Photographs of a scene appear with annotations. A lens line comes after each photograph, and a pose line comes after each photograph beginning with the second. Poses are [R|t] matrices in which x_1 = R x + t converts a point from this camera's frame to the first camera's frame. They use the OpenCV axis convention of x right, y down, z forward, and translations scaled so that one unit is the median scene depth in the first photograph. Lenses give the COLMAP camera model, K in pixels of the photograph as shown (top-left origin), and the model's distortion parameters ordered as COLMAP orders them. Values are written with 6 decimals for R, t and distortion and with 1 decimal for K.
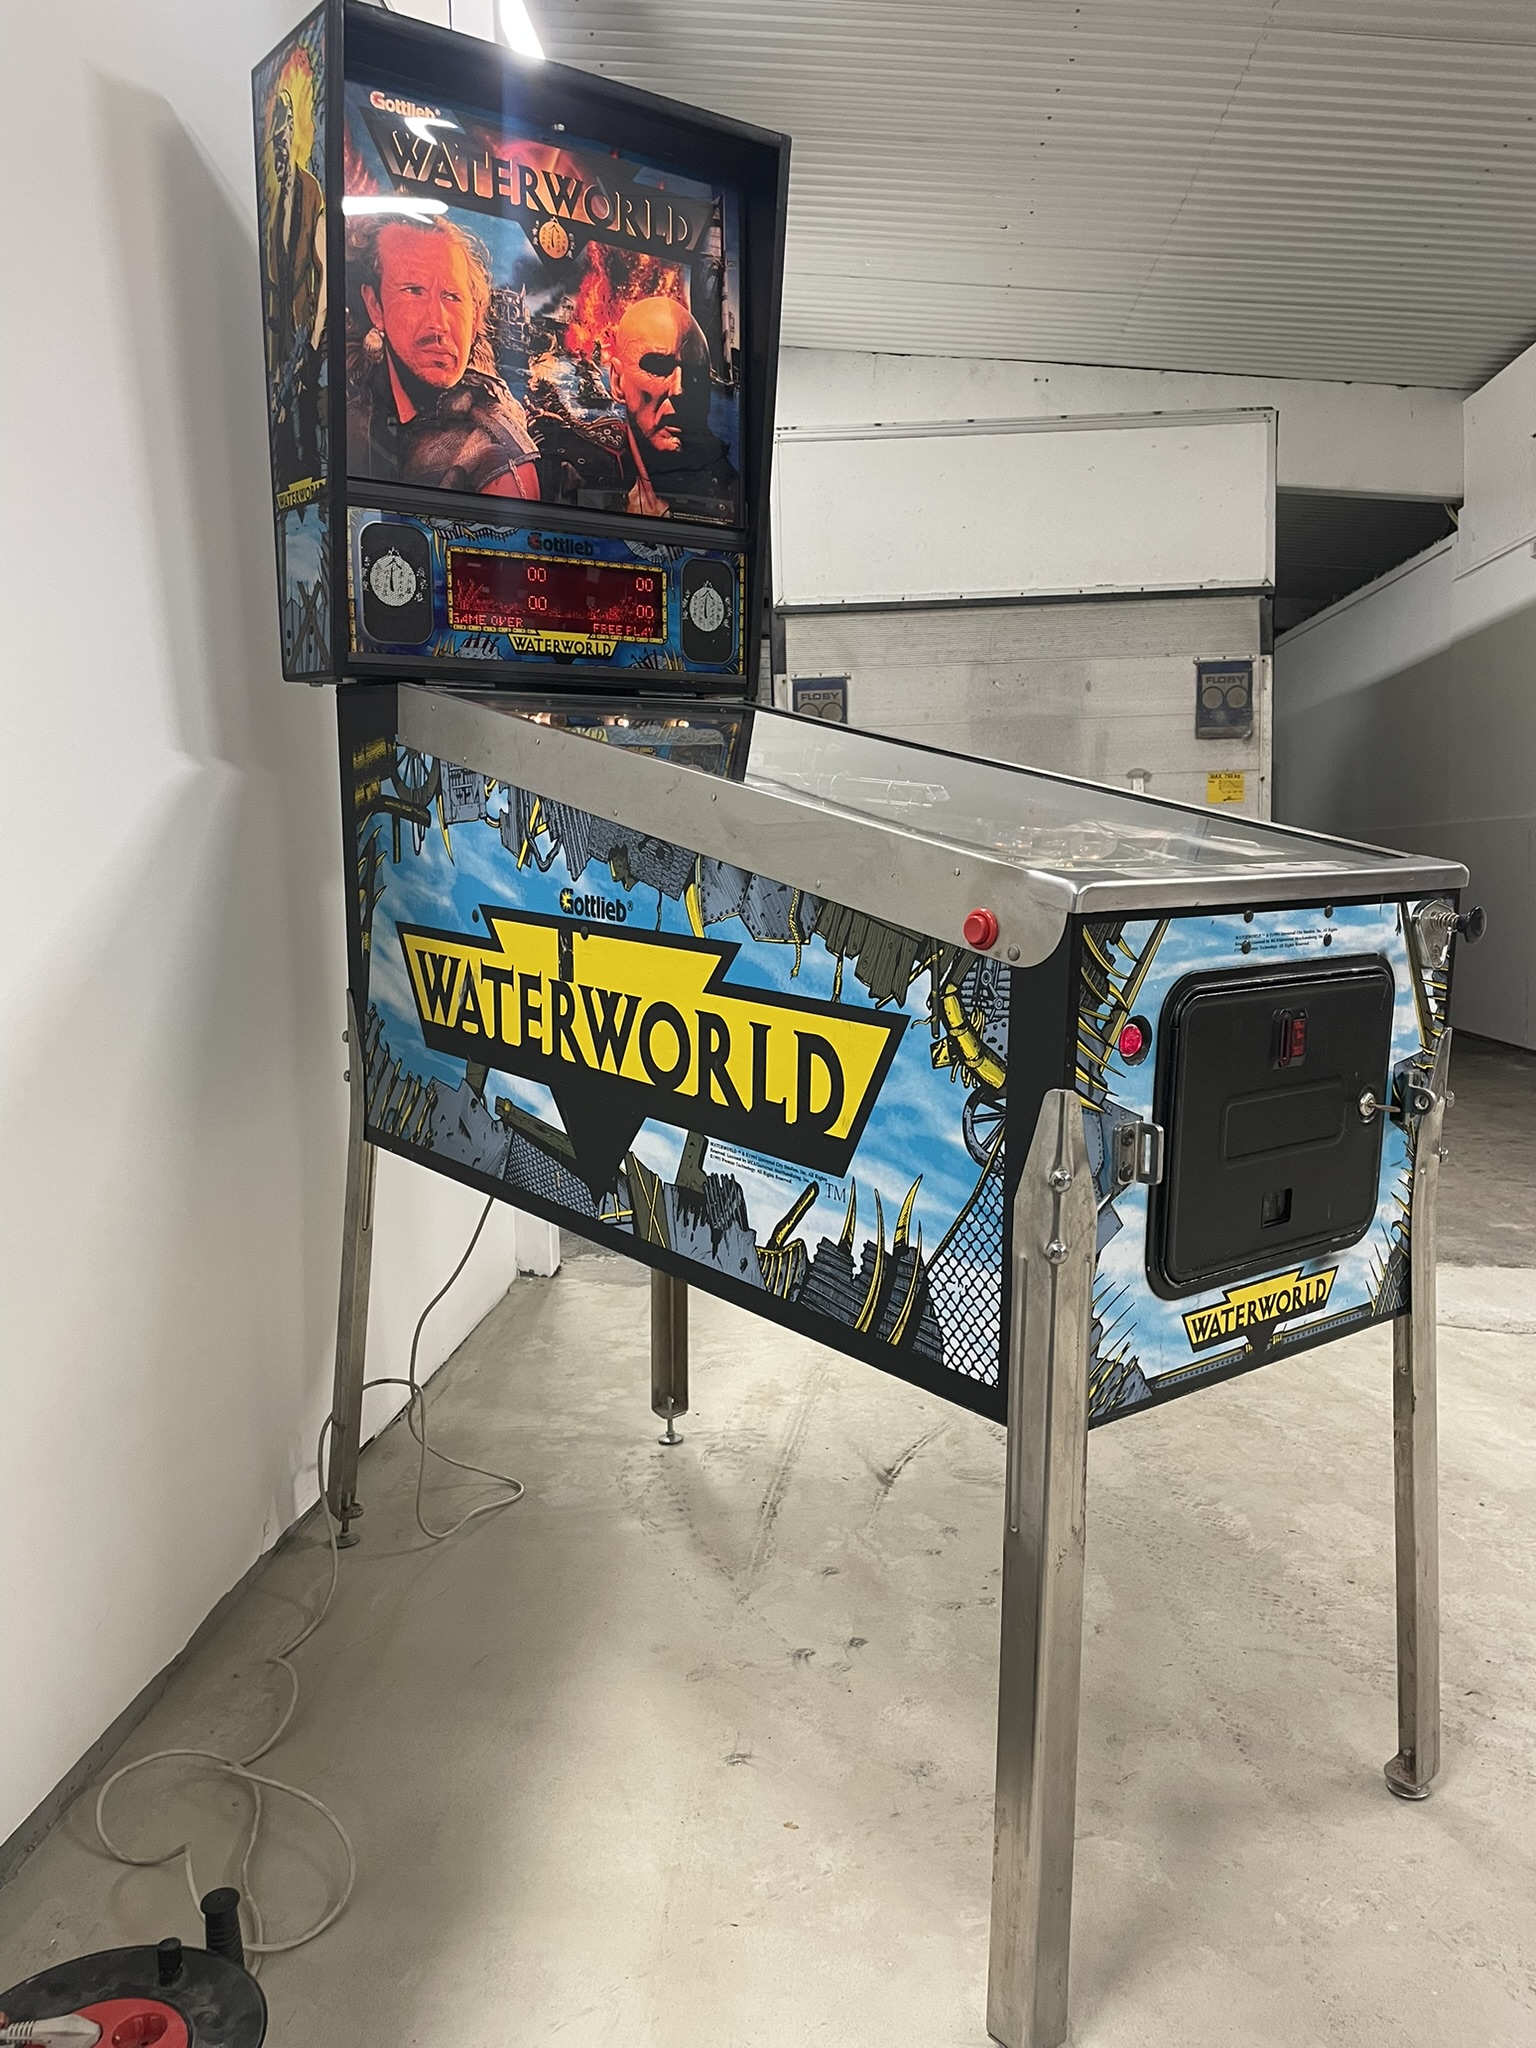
lens RADIAL K [[1552.8, 0, 764.9], [0, 1552.8, 1025.7], [0, 0, 1]] dist [0.095101, -0.135636]
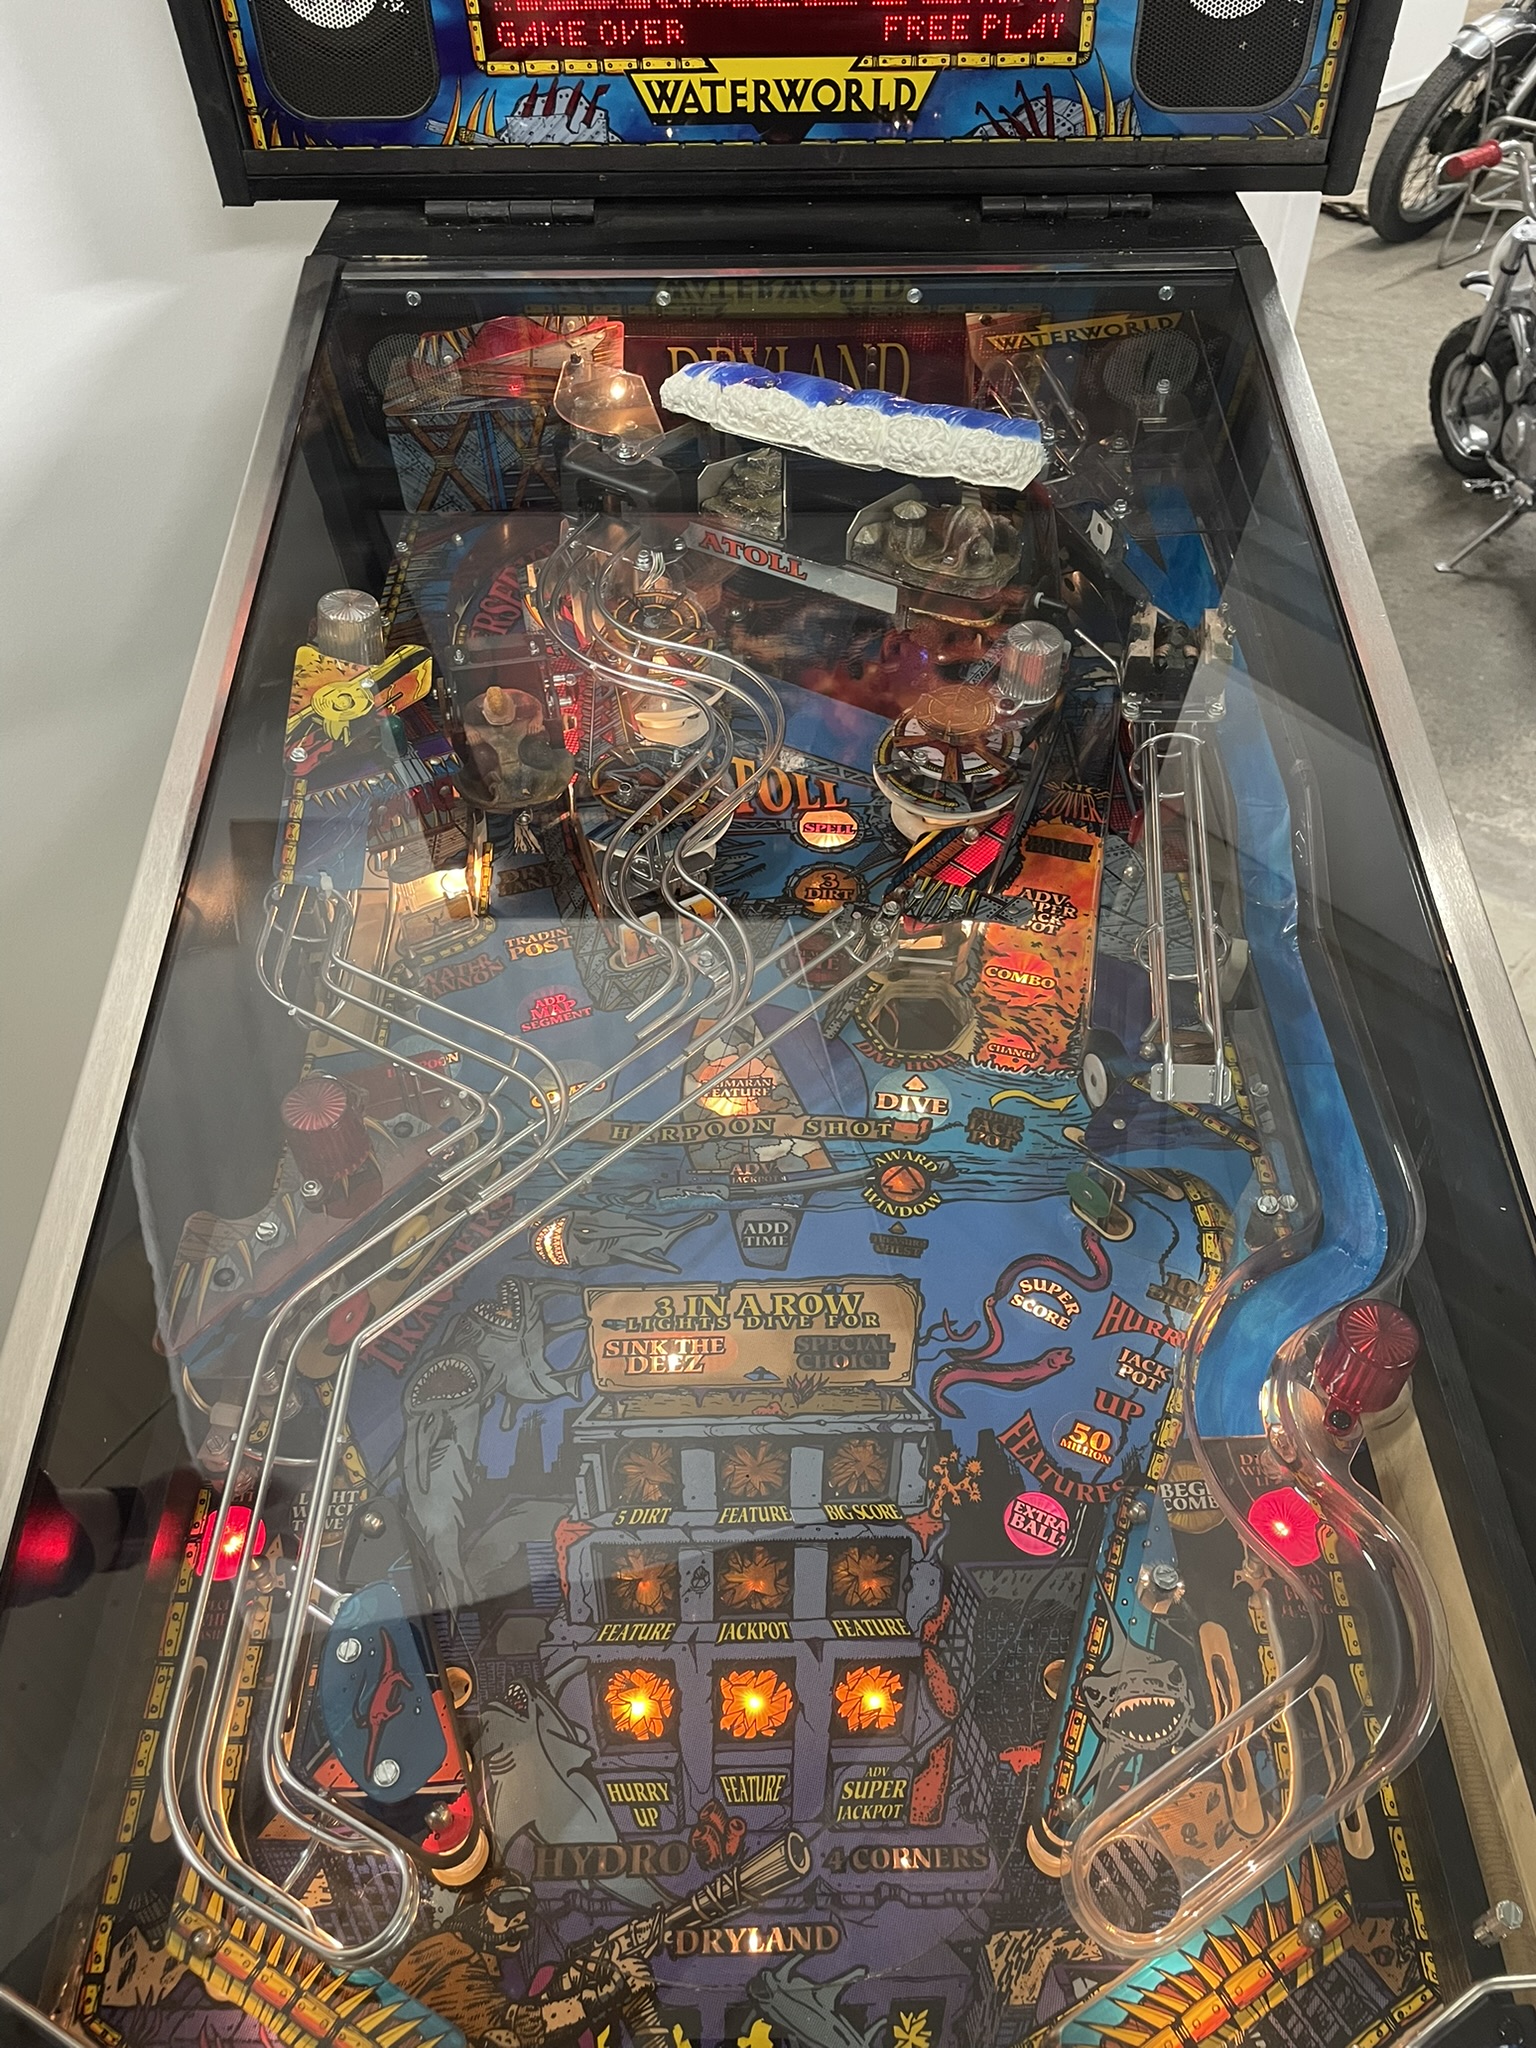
lens RADIAL K [[1552.8, 0, 764.9], [0, 1552.8, 1025.7], [0, 0, 1]] dist [0.095101, -0.135636]
pose [[0.783286, 0.436870, -0.442276, 0.164345], [-0.079824, 0.776232, 0.625374, -0.324967], [0.616515, -0.454543, 0.642884, 0.645827]]
